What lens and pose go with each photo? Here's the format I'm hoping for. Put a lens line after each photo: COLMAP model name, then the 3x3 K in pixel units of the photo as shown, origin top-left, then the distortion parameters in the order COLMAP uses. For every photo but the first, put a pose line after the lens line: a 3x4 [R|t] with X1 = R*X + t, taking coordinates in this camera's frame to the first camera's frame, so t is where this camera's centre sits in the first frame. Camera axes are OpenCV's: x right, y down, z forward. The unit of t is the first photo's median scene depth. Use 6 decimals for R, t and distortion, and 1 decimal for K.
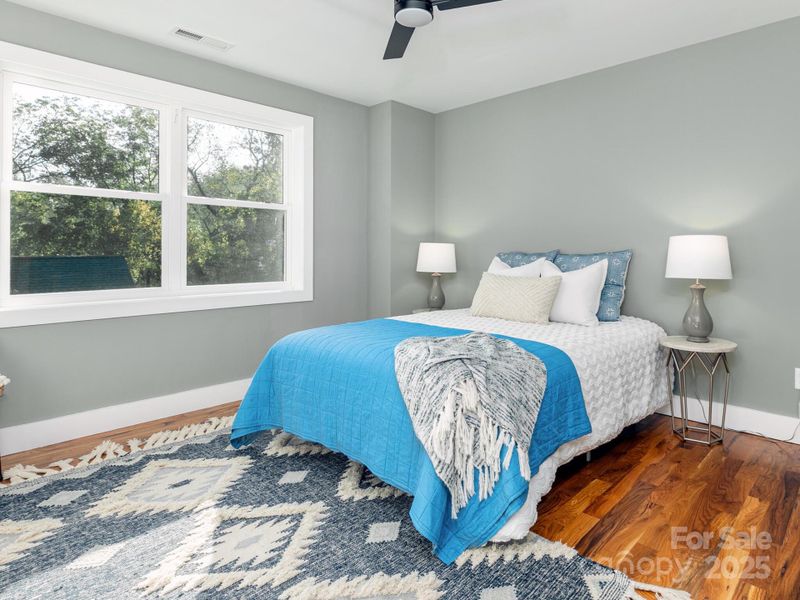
lens RADIAL K [[445.4, 0, 400.0], [0, 445.4, 300.0], [0, 0, 1]] dist [0.003083, -0.000211]
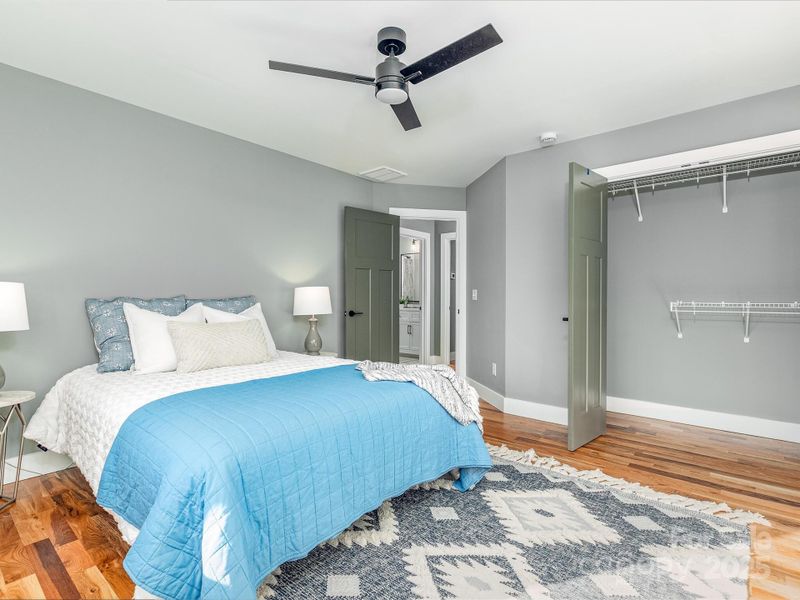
lens RADIAL K [[445.4, 0, 400.0], [0, 445.4, 300.0], [0, 0, 1]] dist [0.003083, -0.000211]
pose [[-0.098585, 0.000922, 0.995128, -1.189769], [0.108780, 0.994017, 0.009856, -0.104482], [-0.989165, 0.109222, -0.098095, 1.086101]]
